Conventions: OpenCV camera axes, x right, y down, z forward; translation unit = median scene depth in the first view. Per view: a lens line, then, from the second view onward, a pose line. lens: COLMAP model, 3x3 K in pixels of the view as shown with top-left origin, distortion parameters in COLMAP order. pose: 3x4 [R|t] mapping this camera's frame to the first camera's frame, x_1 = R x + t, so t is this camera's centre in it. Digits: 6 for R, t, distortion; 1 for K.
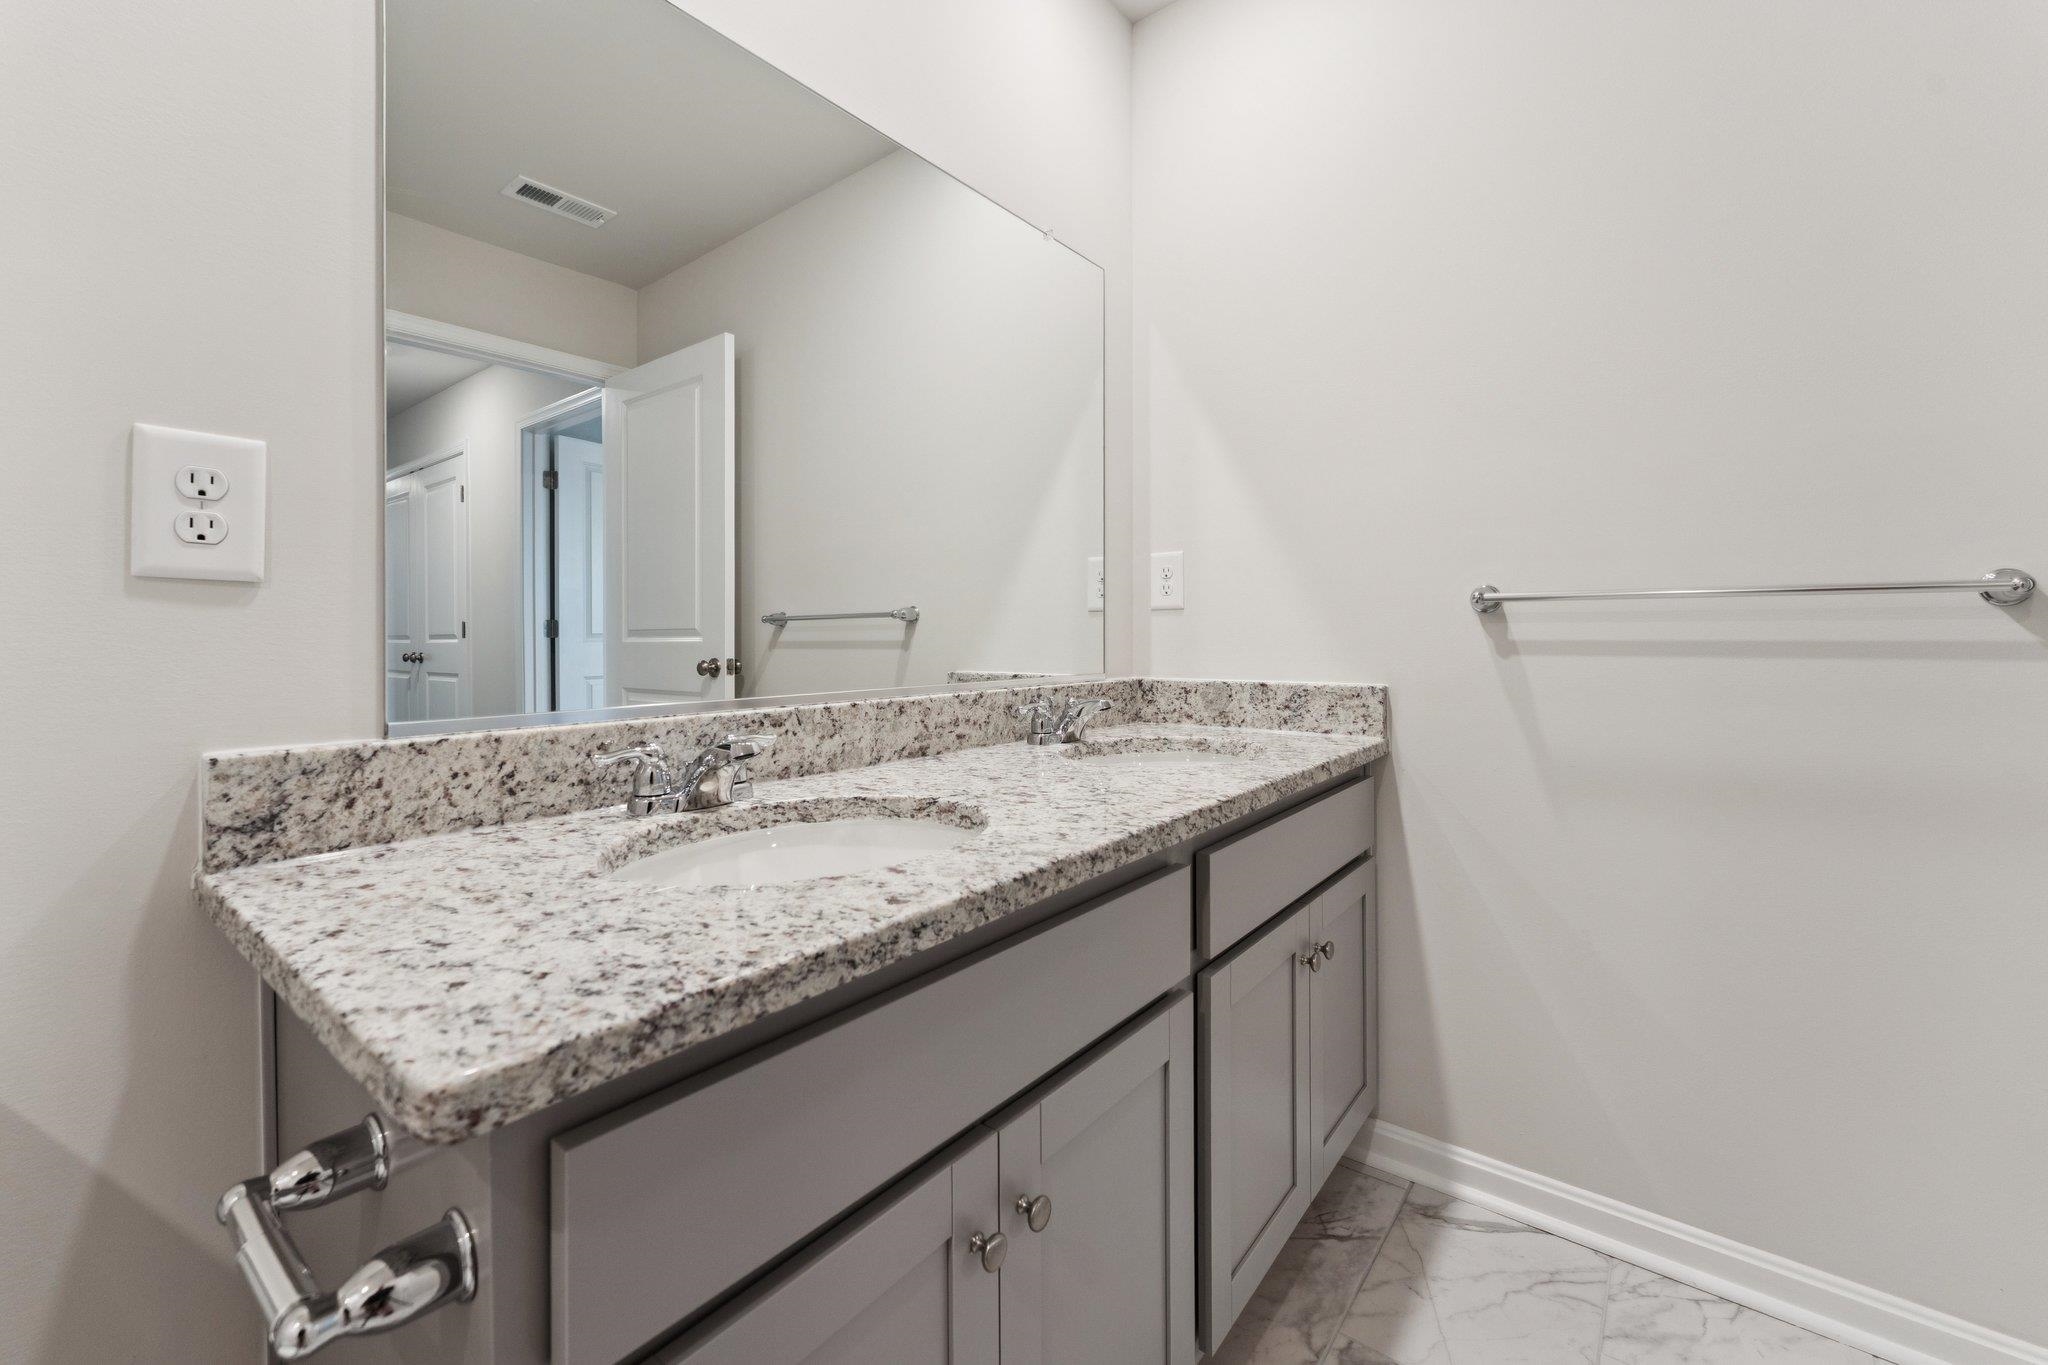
lens RADIAL K [[834.1, 0, 1051.0], [0, 834.1, 641.5], [0, 0, 1]] dist [-0.000488, -0.000470]
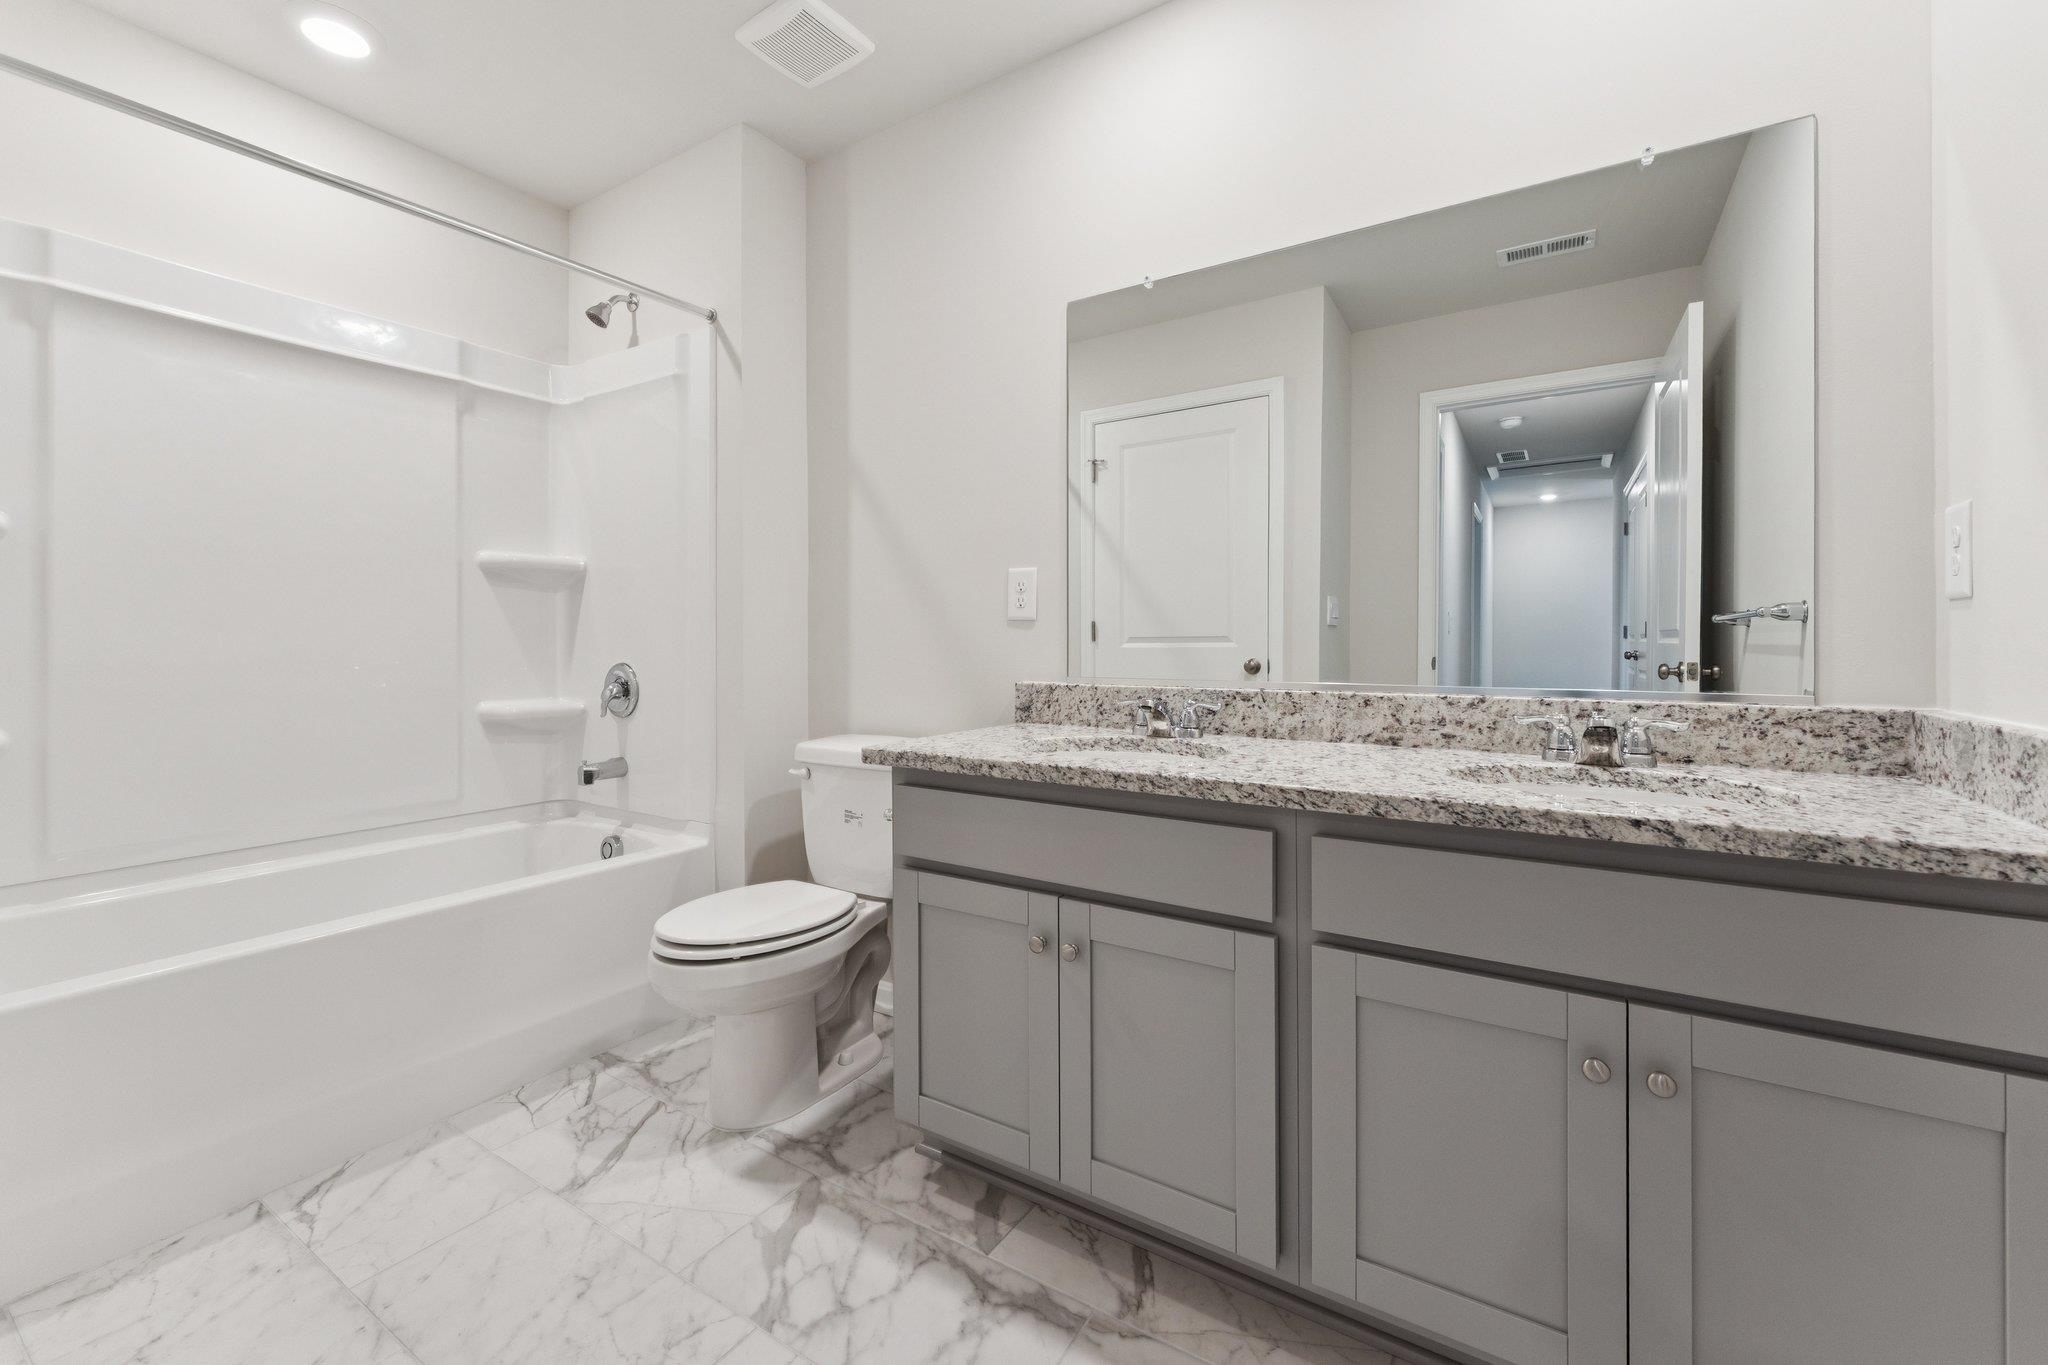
lens RADIAL K [[834.1, 0, 984.2], [0, 834.1, 628.0], [0, 0, 1]] dist [-0.000488, -0.000470]
pose [[0.084800, -0.006481, -0.996377, 1.058296], [-0.005169, 0.999963, -0.006944, -0.016082], [0.996385, 0.005739, 0.084763, 0.371908]]
